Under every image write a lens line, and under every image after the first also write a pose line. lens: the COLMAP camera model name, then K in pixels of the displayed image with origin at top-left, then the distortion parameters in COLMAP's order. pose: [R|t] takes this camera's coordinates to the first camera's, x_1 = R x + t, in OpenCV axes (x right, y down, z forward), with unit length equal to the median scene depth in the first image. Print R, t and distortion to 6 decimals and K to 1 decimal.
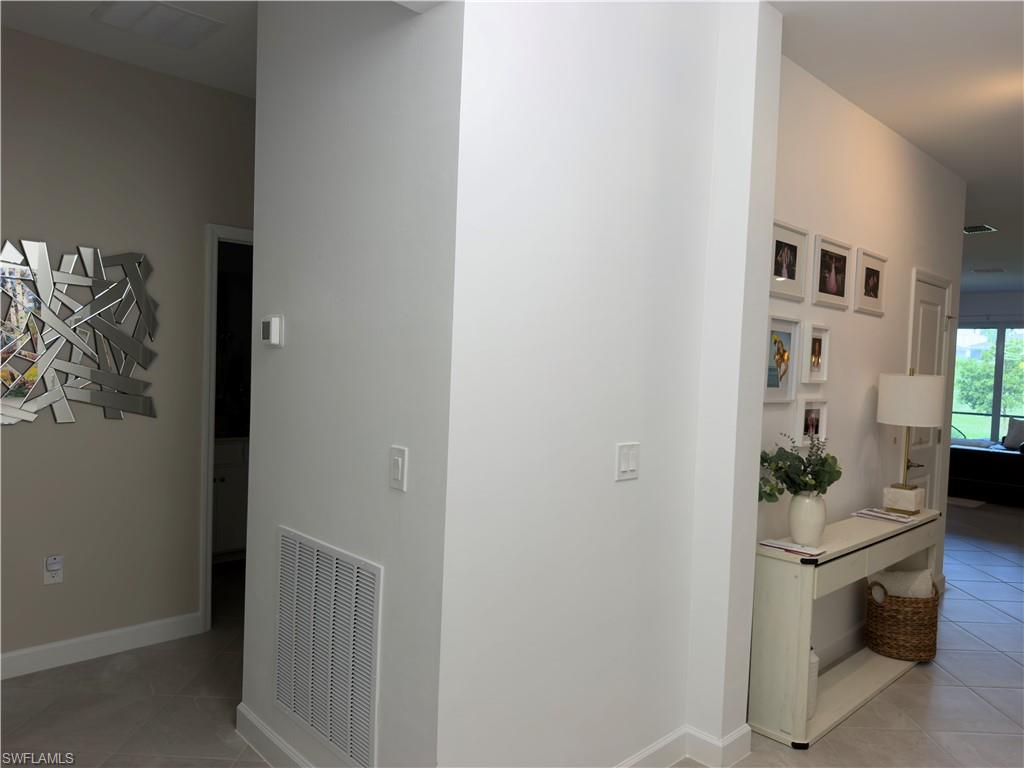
lens RADIAL K [[714.5, 0, 512.0], [0, 714.5, 384.0], [0, 0, 1]] dist [0.081697, -0.122359]
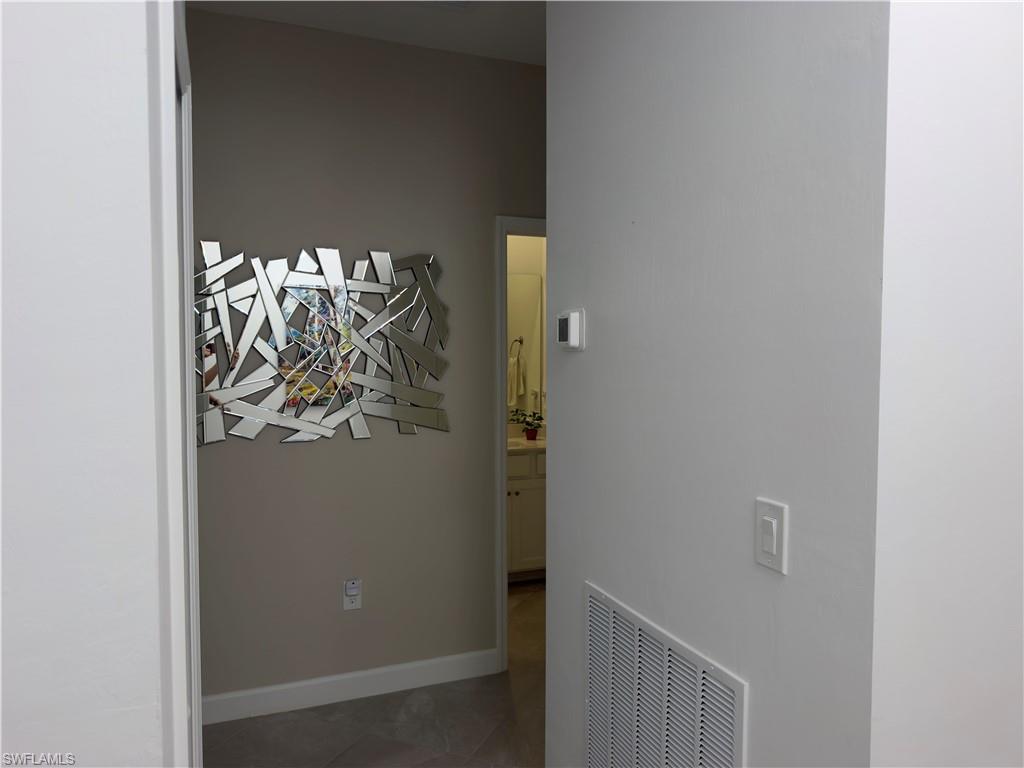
lens RADIAL K [[717.0, 0, 514.8], [0, 717.0, 384.2], [0, 0, 1]] dist [0.114666, -0.190356]
pose [[0.927957, -0.020323, -0.372133, -0.079263], [0.021143, 0.999775, -0.001878, -0.011651], [0.372087, -0.006125, 0.928178, 0.200923]]
